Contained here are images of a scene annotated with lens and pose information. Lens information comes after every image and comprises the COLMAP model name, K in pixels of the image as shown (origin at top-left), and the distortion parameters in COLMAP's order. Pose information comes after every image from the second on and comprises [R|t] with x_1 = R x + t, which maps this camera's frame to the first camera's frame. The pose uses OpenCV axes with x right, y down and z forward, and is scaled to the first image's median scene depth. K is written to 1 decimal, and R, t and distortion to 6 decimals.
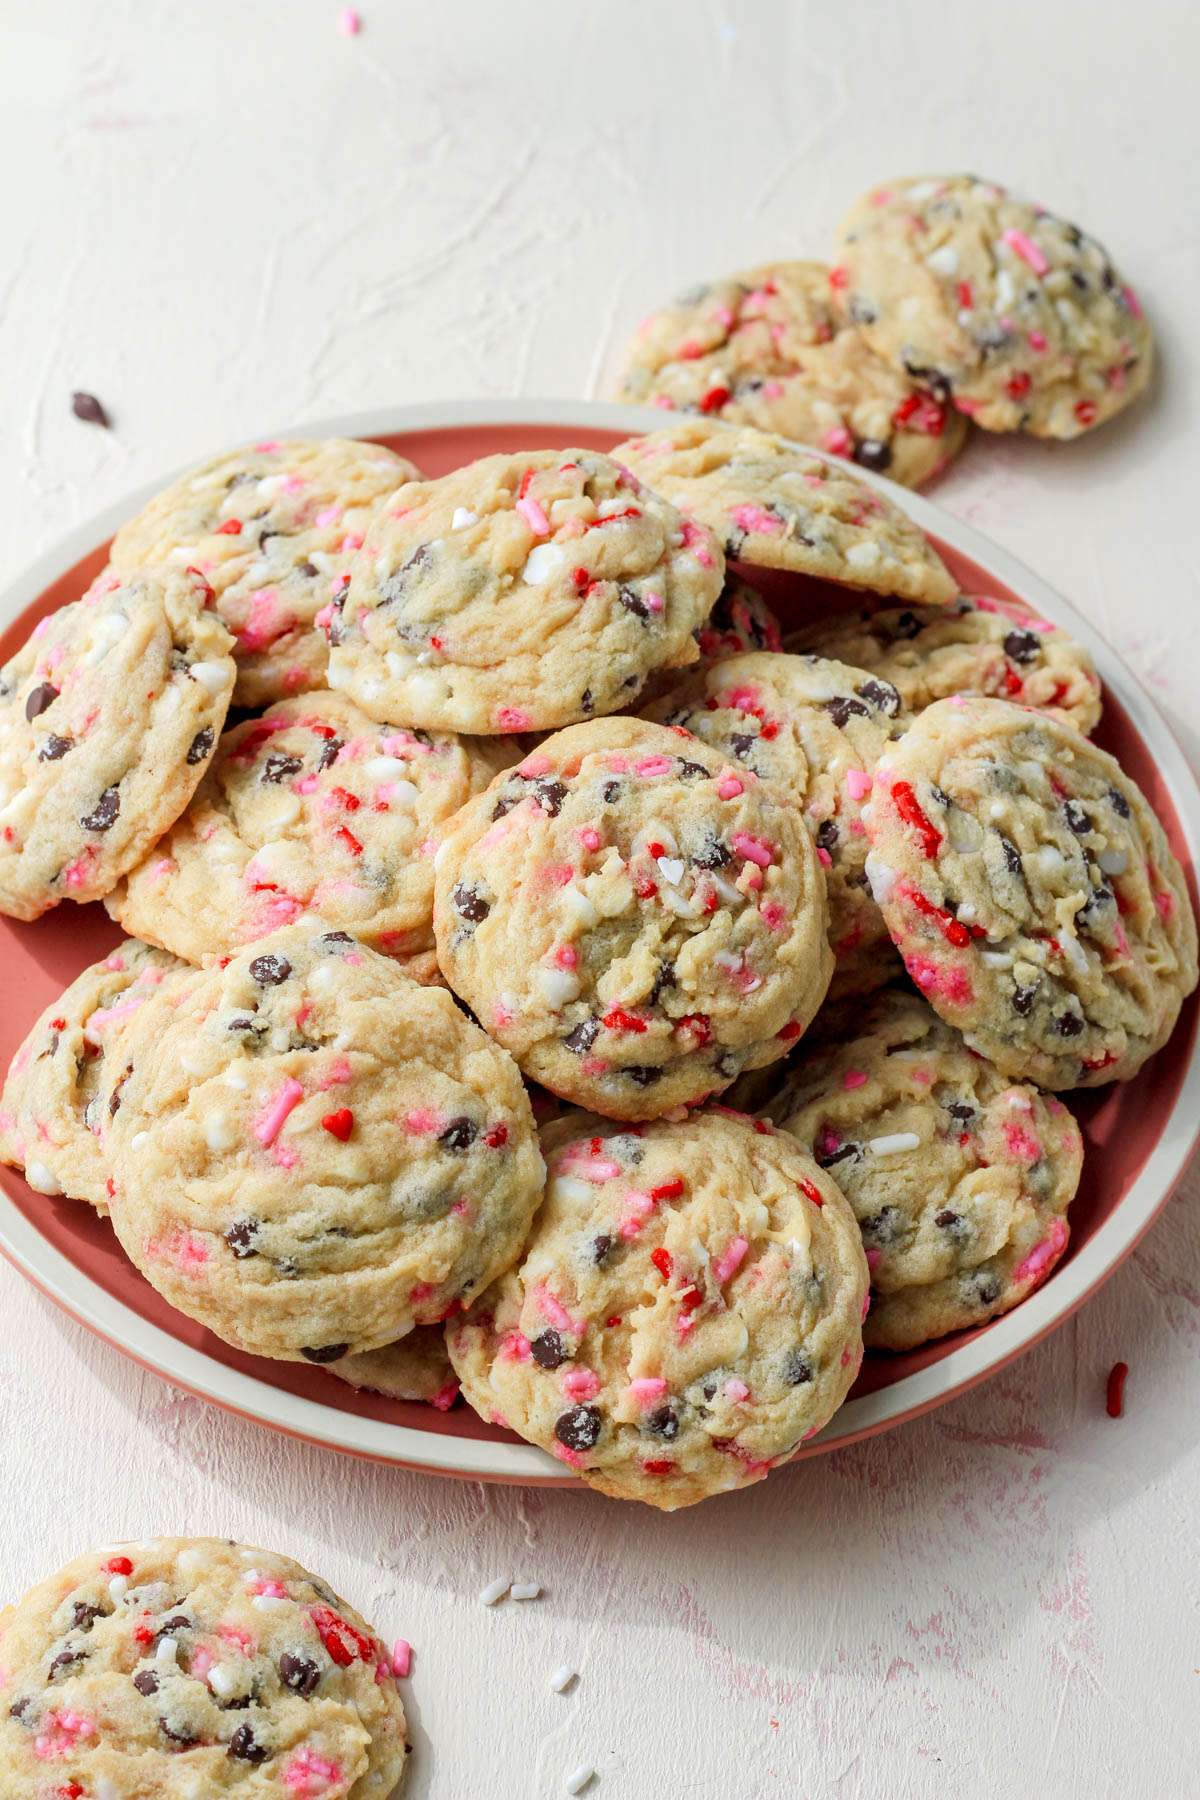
lens RADIAL K [[4791.6, 0, 600.0], [0, 4791.6, 900.0], [0, 0, 1]] dist [-0.105490, -0.780773]
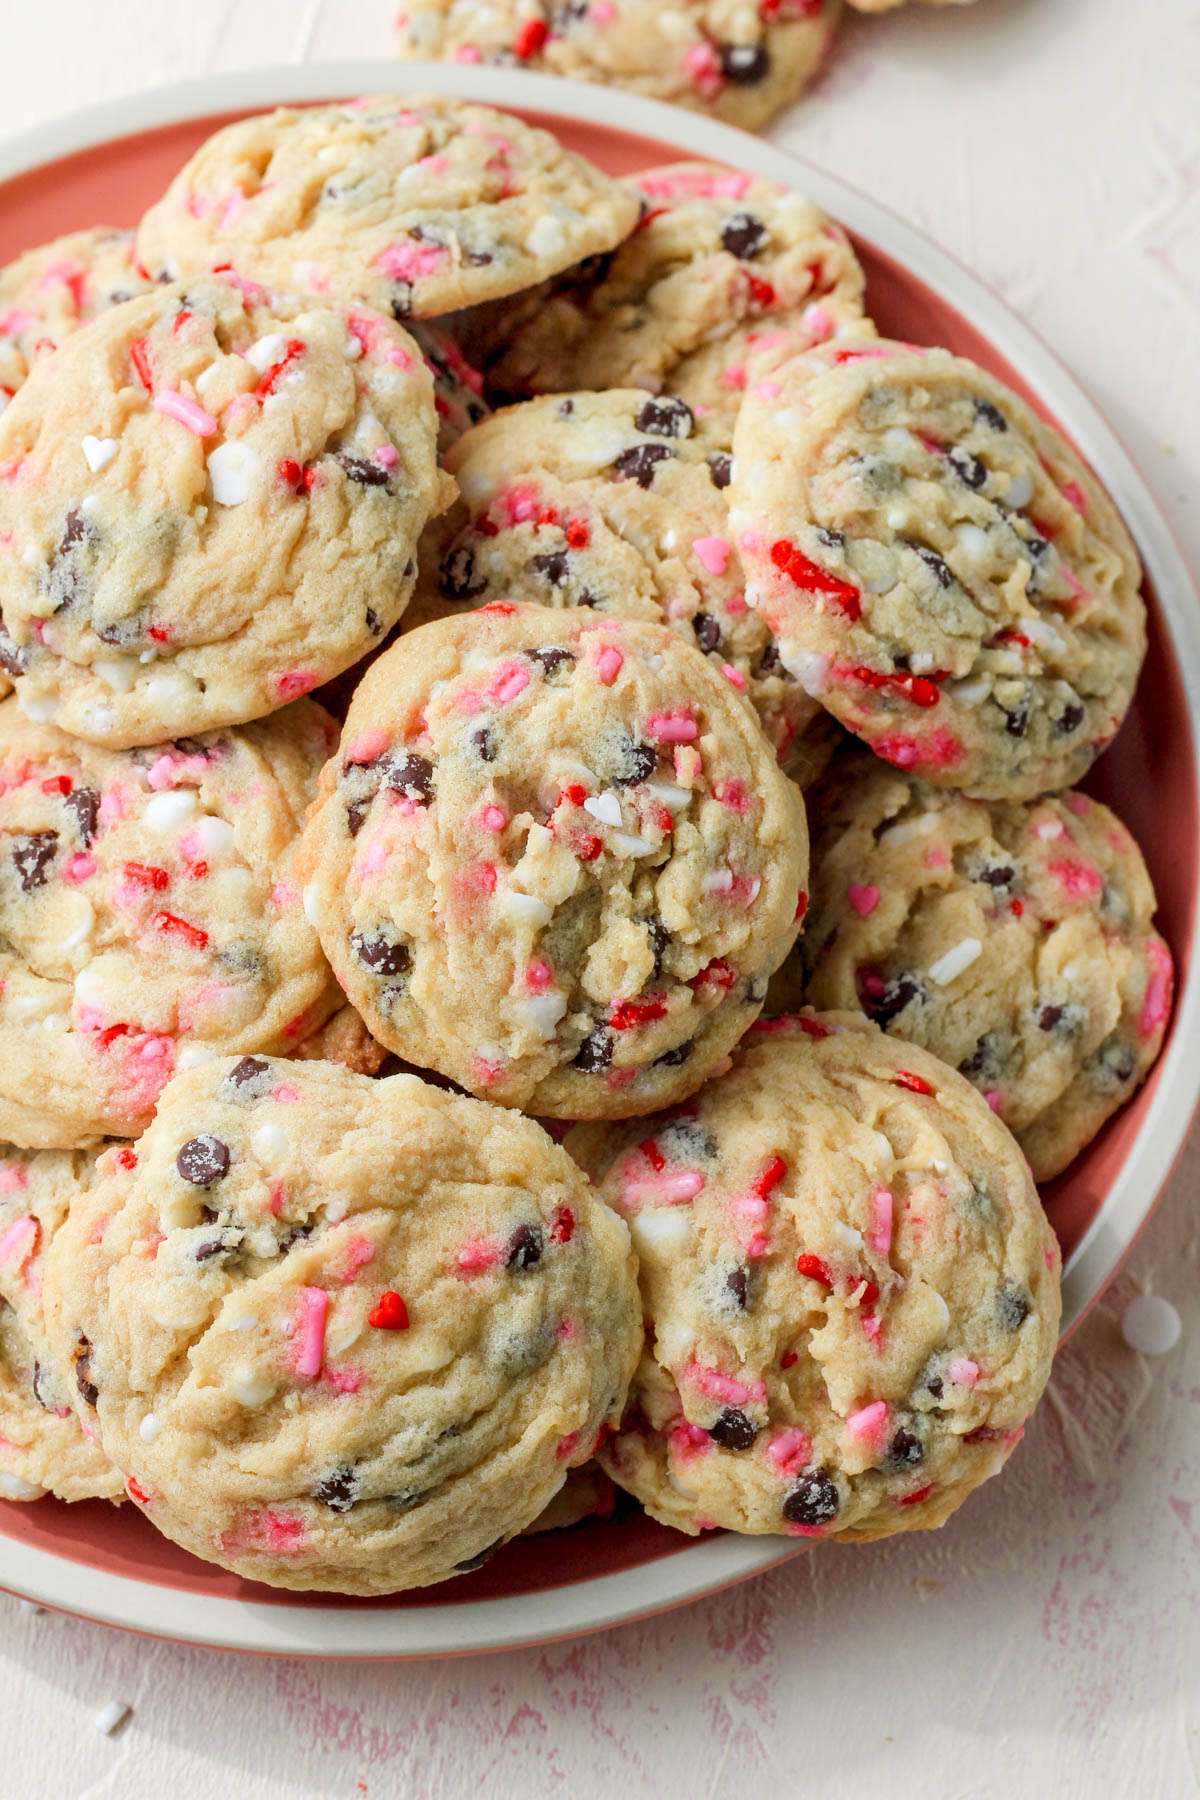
lens RADIAL K [[4791.6, 0, 600.0], [0, 4791.6, 900.0], [0, 0, 1]] dist [-0.105490, -0.780773]
pose [[0.884309, -0.444836, 0.141838, -0.101187], [0.383417, 0.865225, 0.323075, -0.241679], [-0.266438, -0.231315, 0.935684, 0.267729]]
